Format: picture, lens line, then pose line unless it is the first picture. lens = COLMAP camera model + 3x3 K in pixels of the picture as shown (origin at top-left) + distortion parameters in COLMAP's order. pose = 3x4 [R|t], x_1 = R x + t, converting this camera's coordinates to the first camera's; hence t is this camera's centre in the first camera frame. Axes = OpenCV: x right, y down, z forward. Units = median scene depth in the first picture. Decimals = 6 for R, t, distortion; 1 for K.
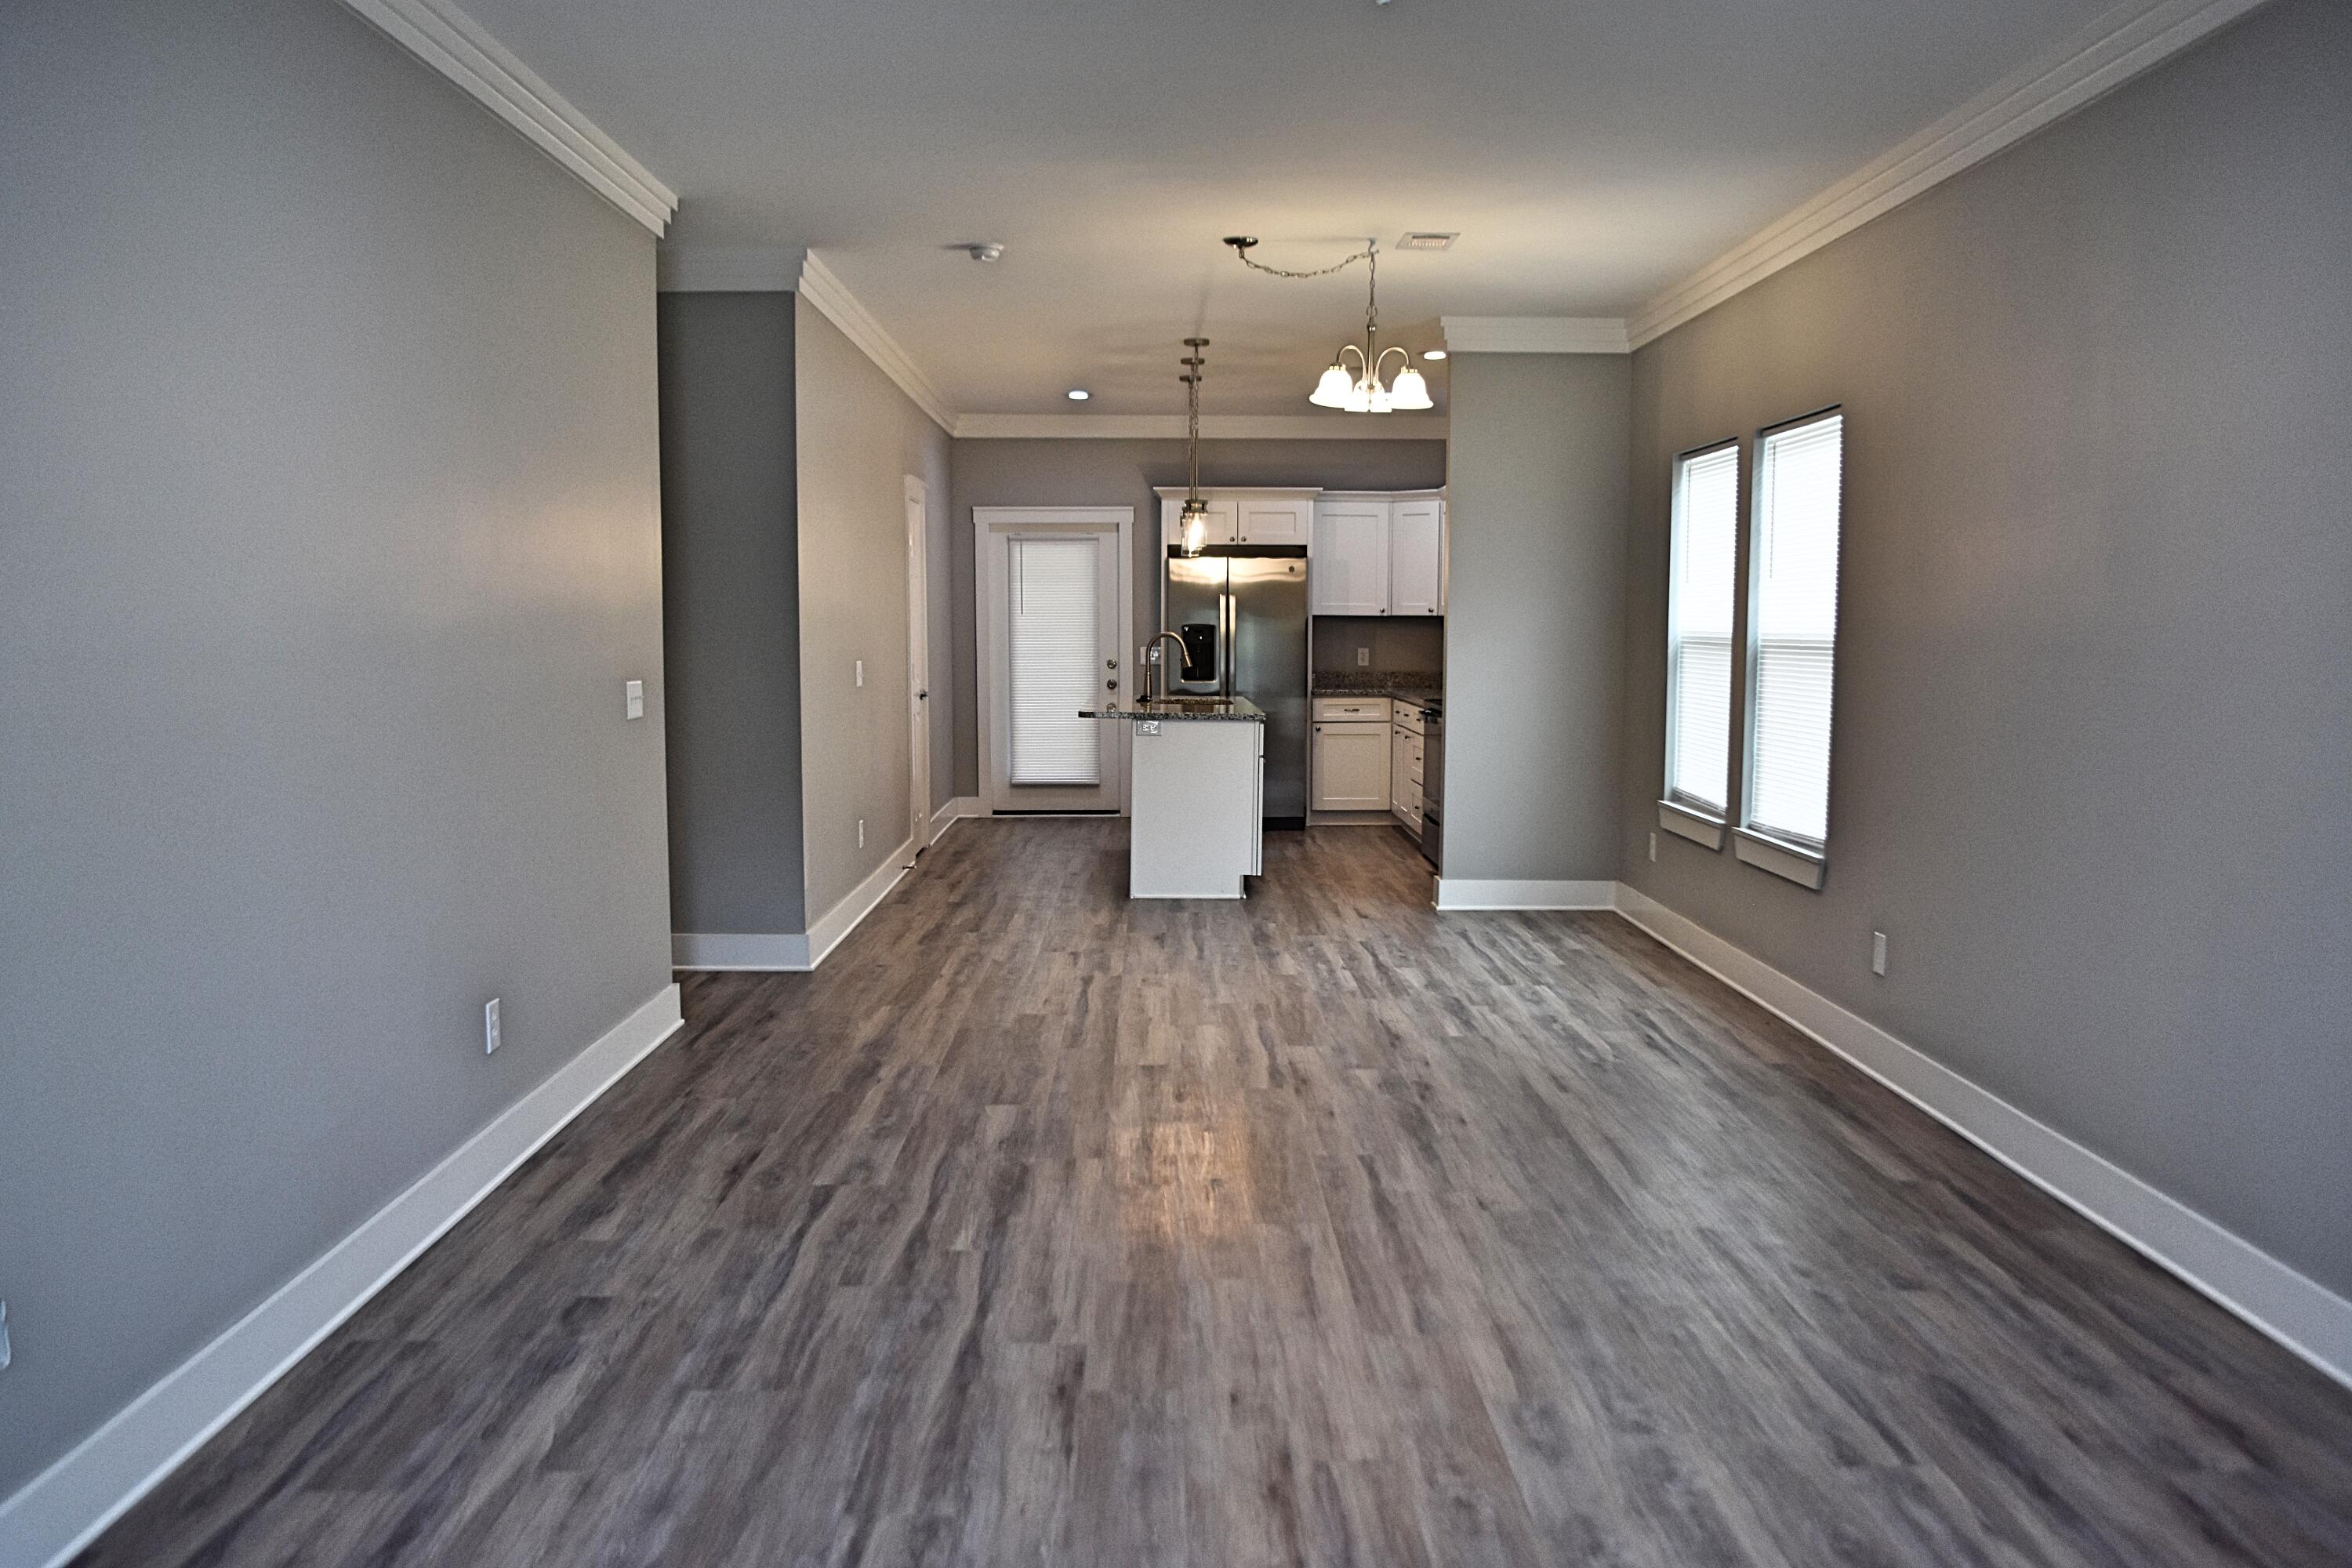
lens RADIAL K [[1841.9, 0, 1189.2], [0, 1841.9, 817.7], [0, 0, 1]] dist [-0.101115, 0.013918]
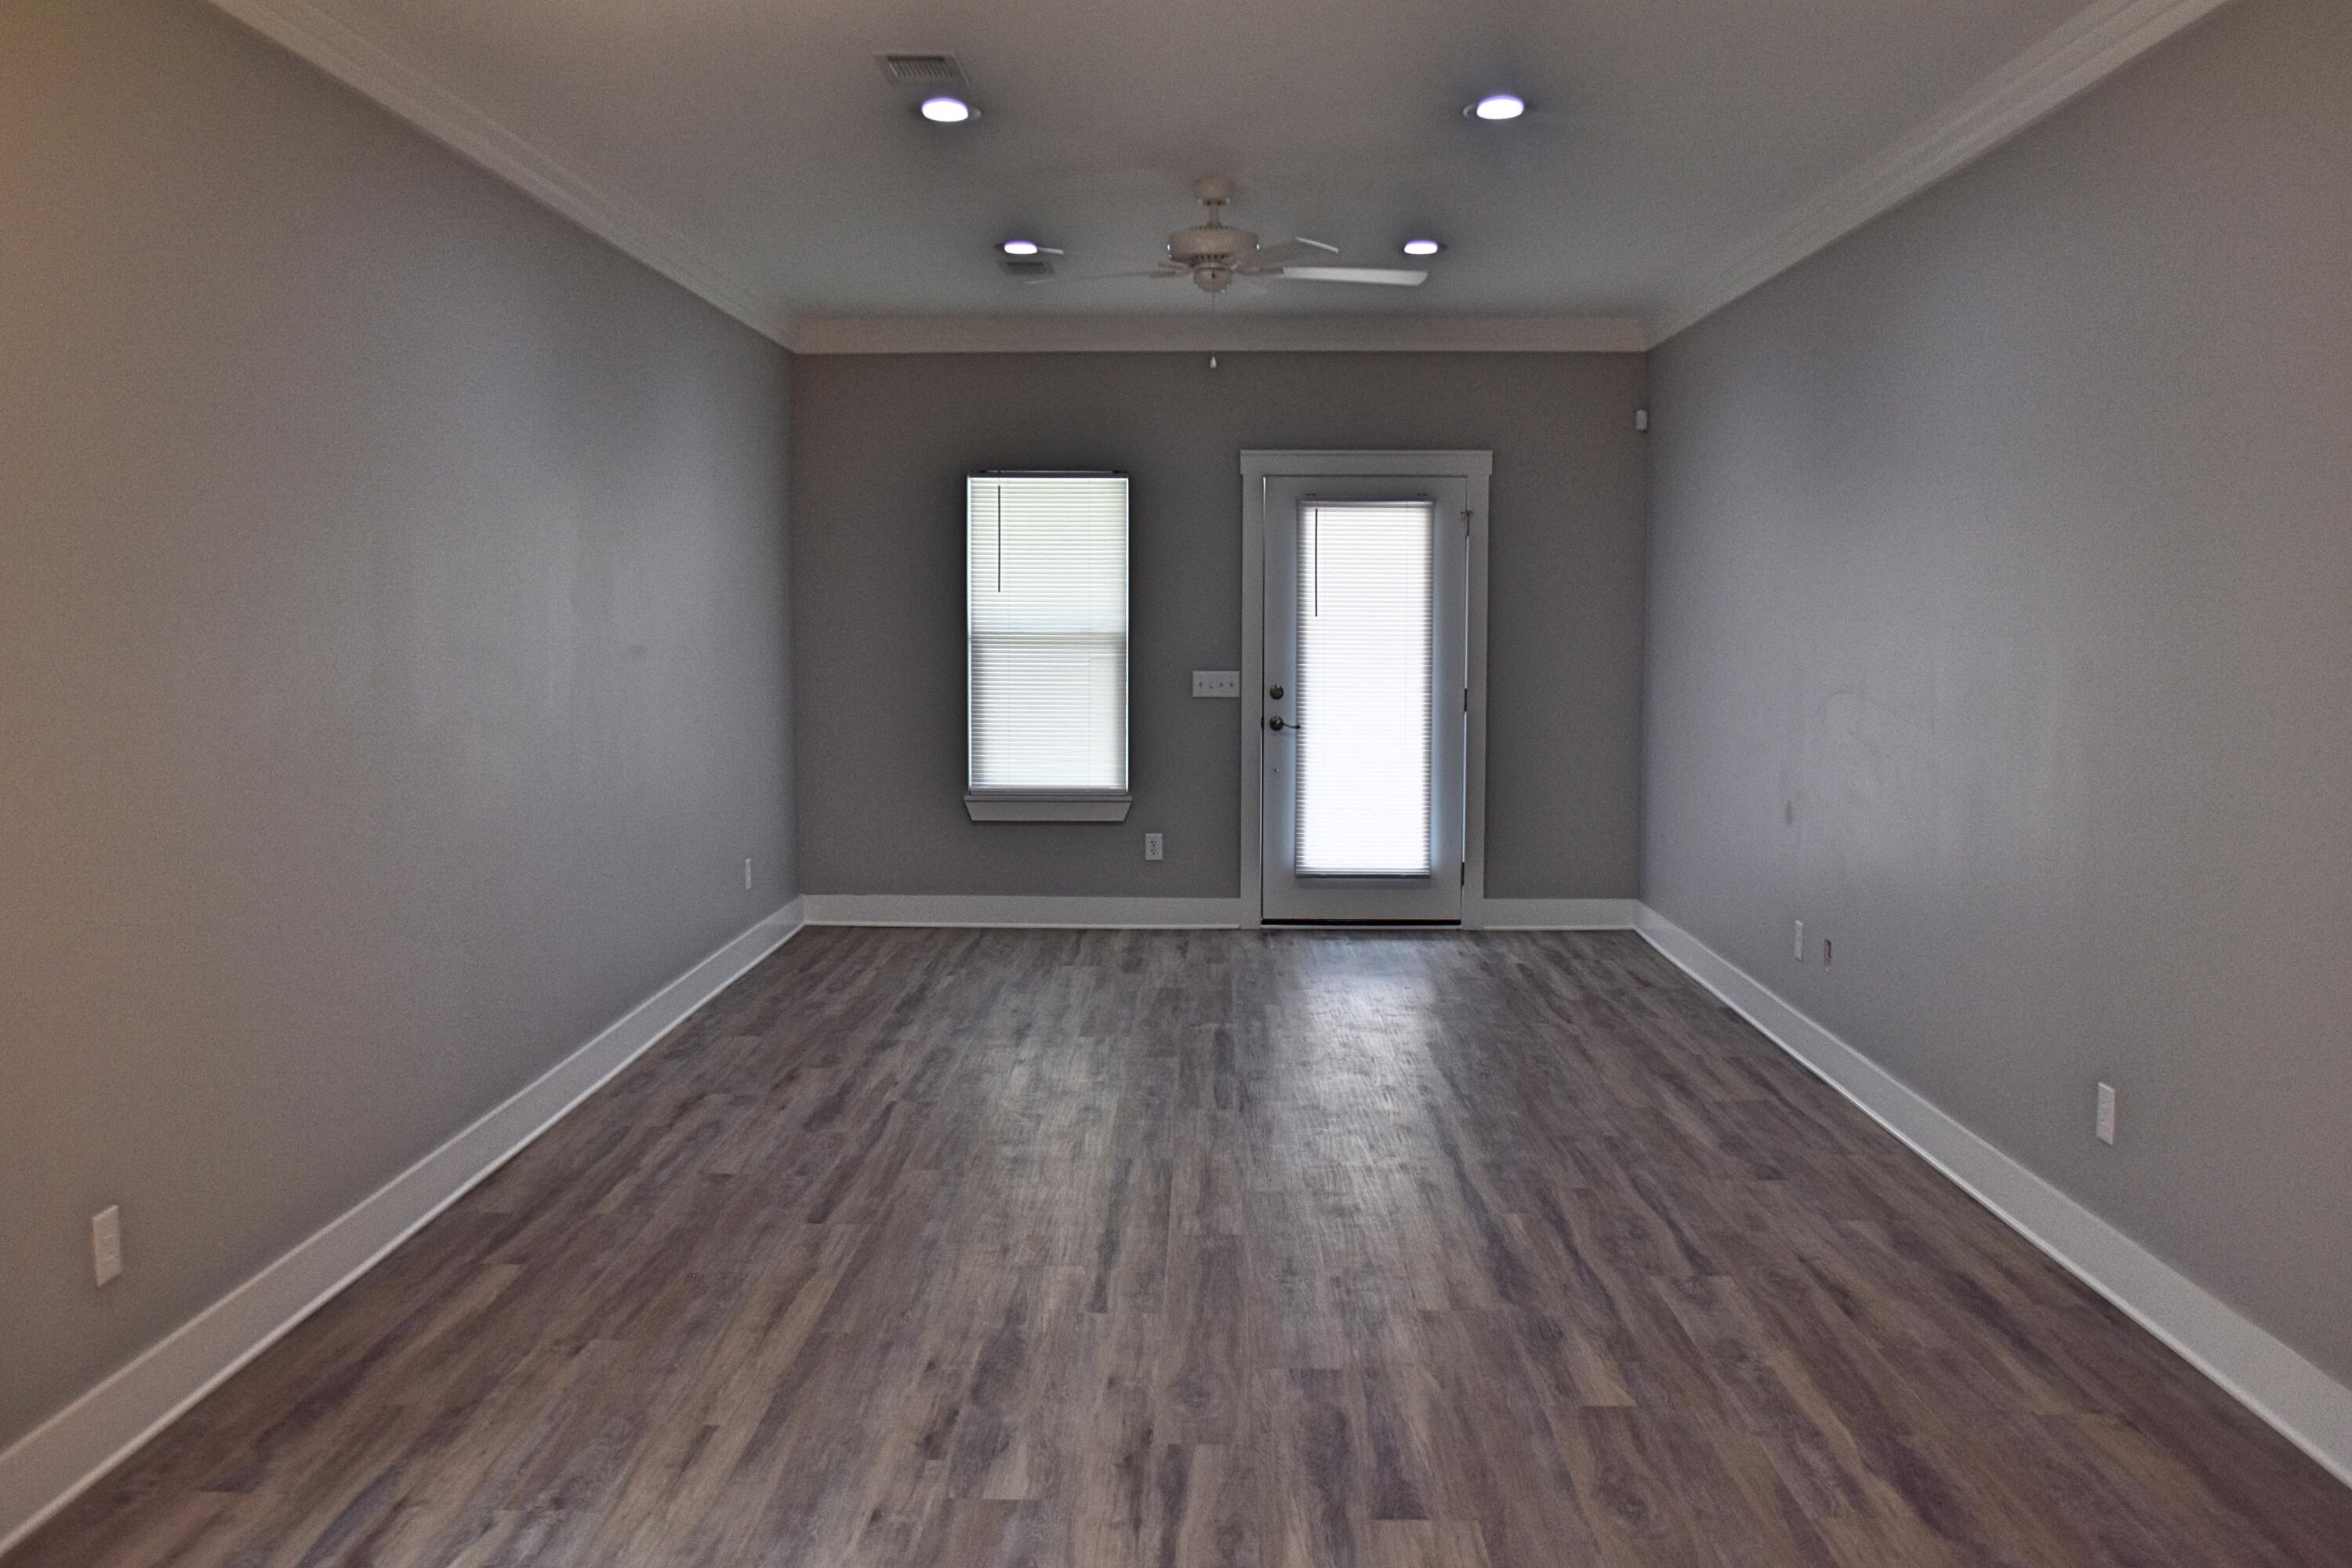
lens RADIAL K [[1988.3, 0, 1144.8], [0, 1988.3, 772.7], [0, 0, 1]] dist [-0.083698, 0.009218]
pose [[-0.998683, -0.006468, 0.050894, 0.033257], [0.003268, 0.981986, 0.188926, -0.222621], [-0.051200, 0.188843, -0.980672, 1.879970]]
